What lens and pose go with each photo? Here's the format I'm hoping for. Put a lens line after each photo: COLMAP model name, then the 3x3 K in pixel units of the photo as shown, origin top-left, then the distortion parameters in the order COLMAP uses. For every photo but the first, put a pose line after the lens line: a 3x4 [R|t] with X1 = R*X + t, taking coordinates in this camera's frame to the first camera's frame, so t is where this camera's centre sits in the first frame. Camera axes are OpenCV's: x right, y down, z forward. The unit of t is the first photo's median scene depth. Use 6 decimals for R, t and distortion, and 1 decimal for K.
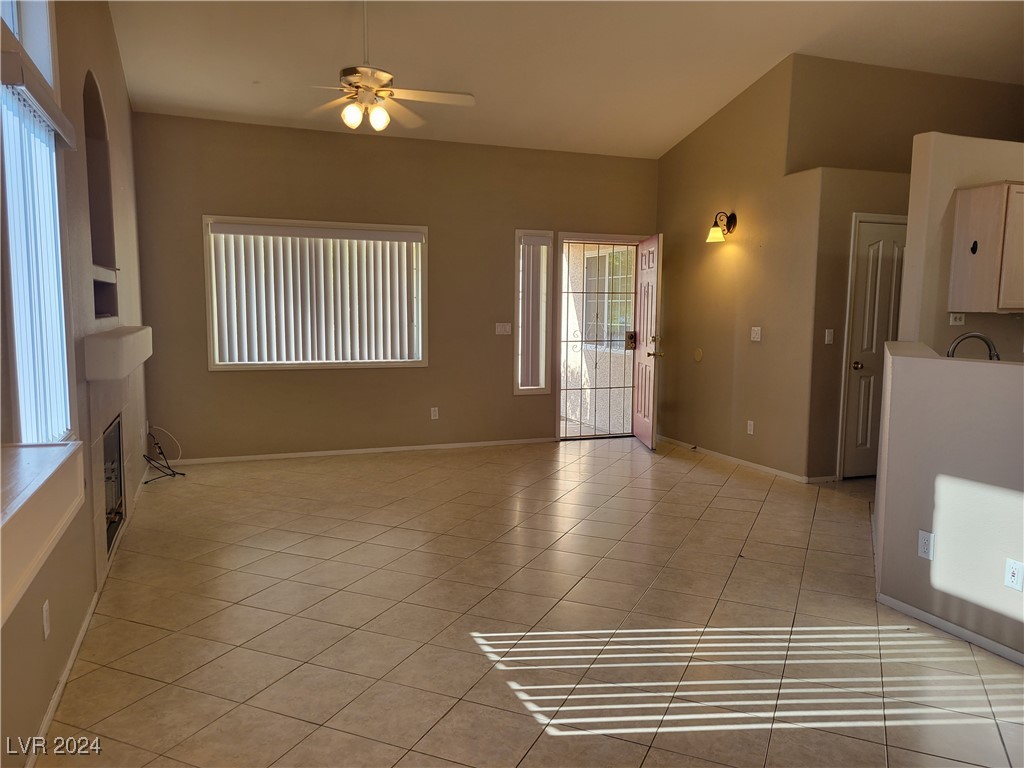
lens RADIAL K [[768.8, 0, 508.6], [0, 768.8, 387.3], [0, 0, 1]] dist [0.037839, -0.001423]
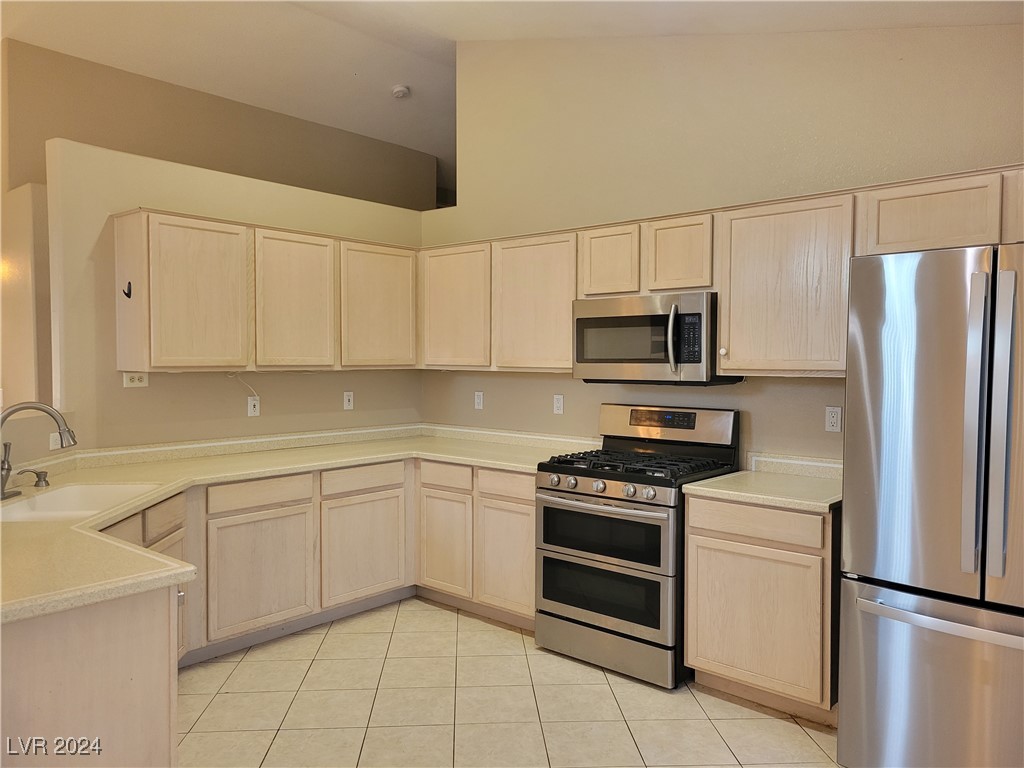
lens RADIAL K [[768.8, 0, 504.4], [0, 768.8, 389.0], [0, 0, 1]] dist [0.037839, -0.001423]
pose [[0.888890, -0.022679, 0.457559, 0.598694], [0.050495, 0.997539, -0.048652, -0.022732], [-0.455329, 0.066351, 0.887847, 0.143199]]
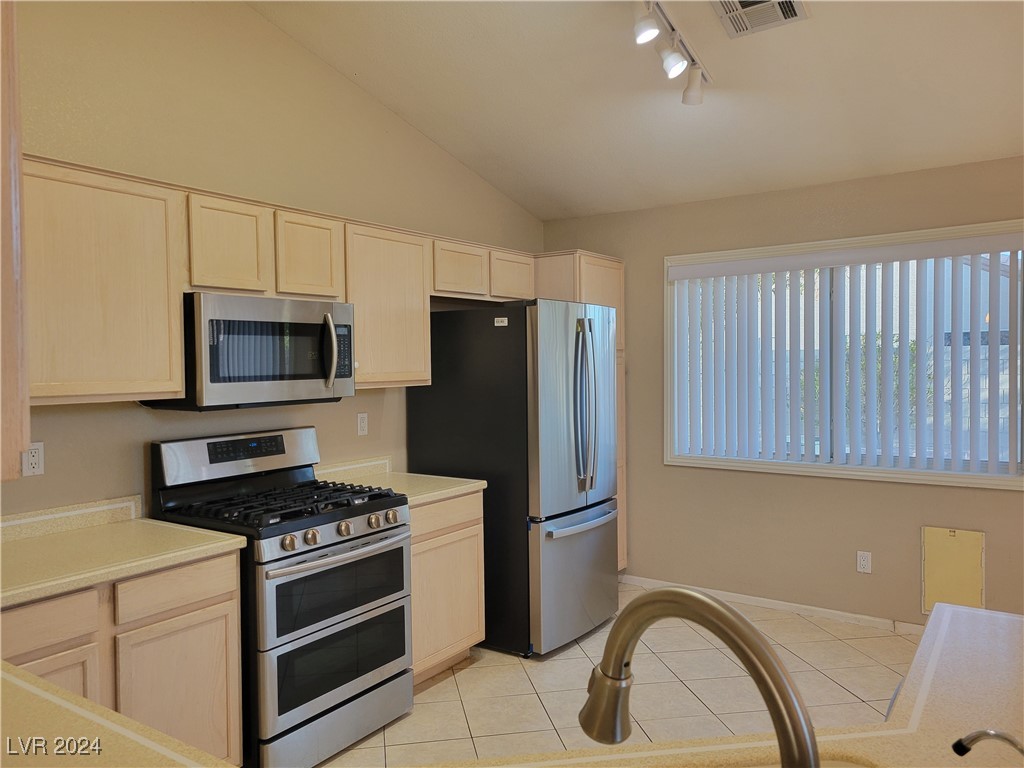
lens RADIAL K [[768.8, 0, 514.1], [0, 768.8, 385.0], [0, 0, 1]] dist [0.037839, -0.001423]
pose [[-0.567412, -0.029129, 0.822919, 0.430509], [0.091060, 0.991025, 0.097866, -0.126478], [-0.818383, 0.130465, -0.559667, 1.018693]]
